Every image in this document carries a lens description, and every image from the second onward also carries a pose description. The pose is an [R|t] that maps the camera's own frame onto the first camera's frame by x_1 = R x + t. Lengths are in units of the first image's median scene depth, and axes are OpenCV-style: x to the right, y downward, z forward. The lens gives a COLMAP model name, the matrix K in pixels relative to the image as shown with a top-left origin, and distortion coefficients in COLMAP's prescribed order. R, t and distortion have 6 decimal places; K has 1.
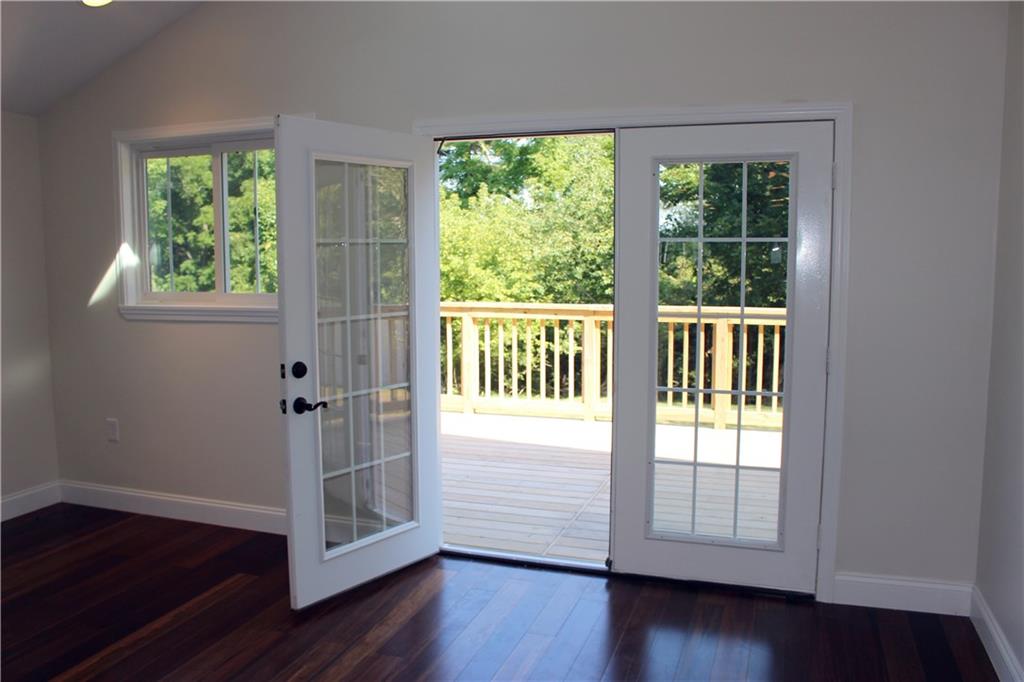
lens RADIAL K [[851.0, 0, 503.0], [0, 851.0, 344.8], [0, 0, 1]] dist [-0.175567, 0.214969]
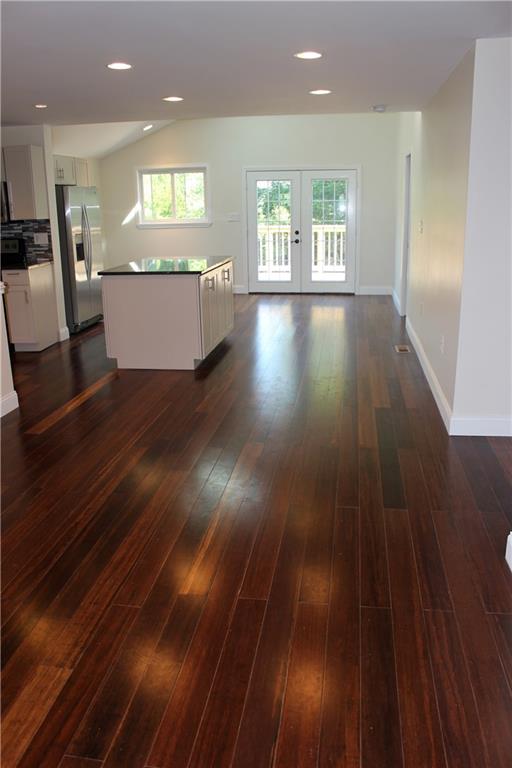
lens RADIAL K [[638.2, 0, 256.0], [0, 638.2, 384.0], [0, 0, 1]] dist [-0.175567, 0.214969]
pose [[0.981535, -0.063933, 0.180279, -0.086826], [0.032805, 0.984788, 0.170633, 0.026854], [-0.188446, -0.161568, 0.968702, -0.252341]]
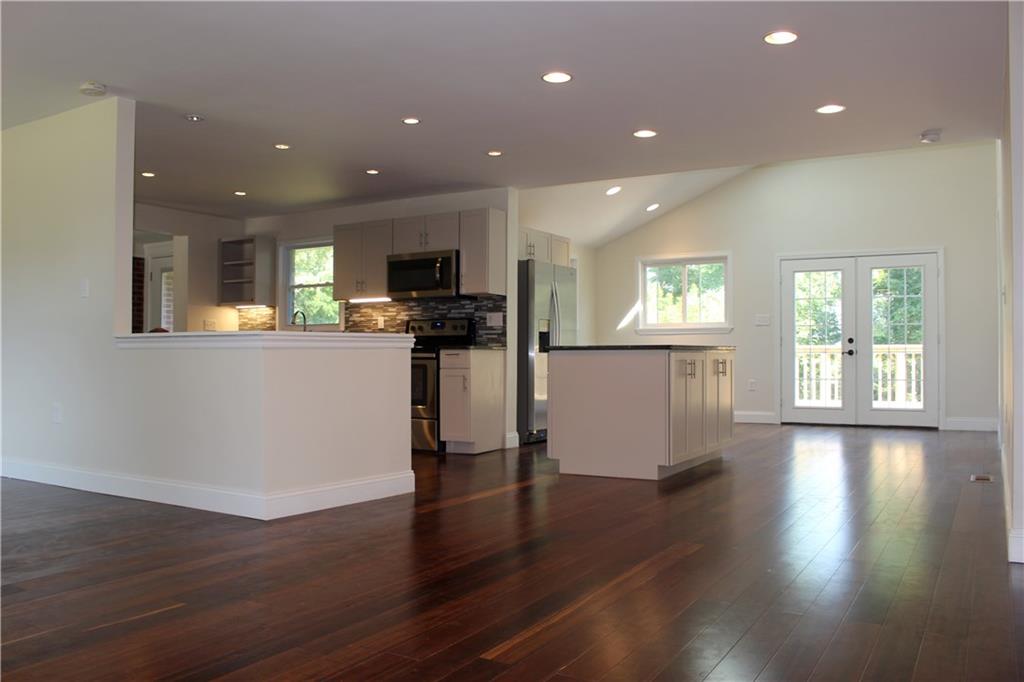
lens RADIAL K [[851.0, 0, 503.0], [0, 851.0, 344.8], [0, 0, 1]] dist [-0.175567, 0.214969]
pose [[0.979848, 0.002432, -0.199729, -0.062659], [-0.026317, 0.992781, -0.117020, 0.051868], [0.198002, 0.119918, 0.972839, -0.253354]]
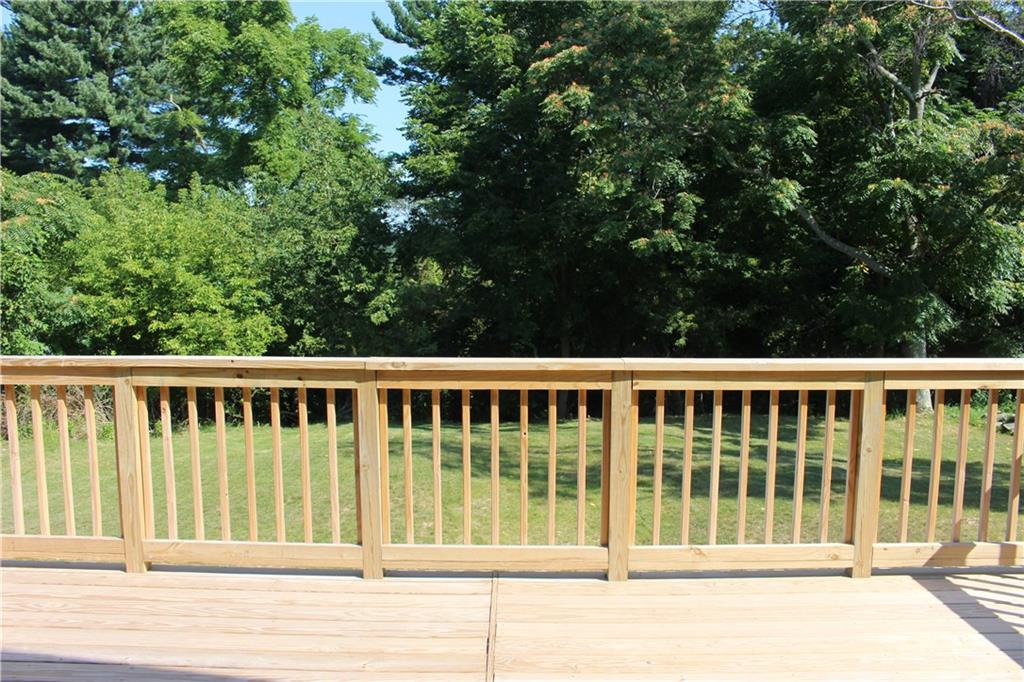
lens RADIAL K [[851.0, 0, 503.0], [0, 851.0, 344.8], [0, 0, 1]] dist [-0.175567, 0.214969]
pose [[0.949621, -0.028607, 0.312092, 0.006092], [0.028502, 0.999582, 0.004900, -0.016540], [-0.312102, 0.004242, 0.950039, 0.143094]]
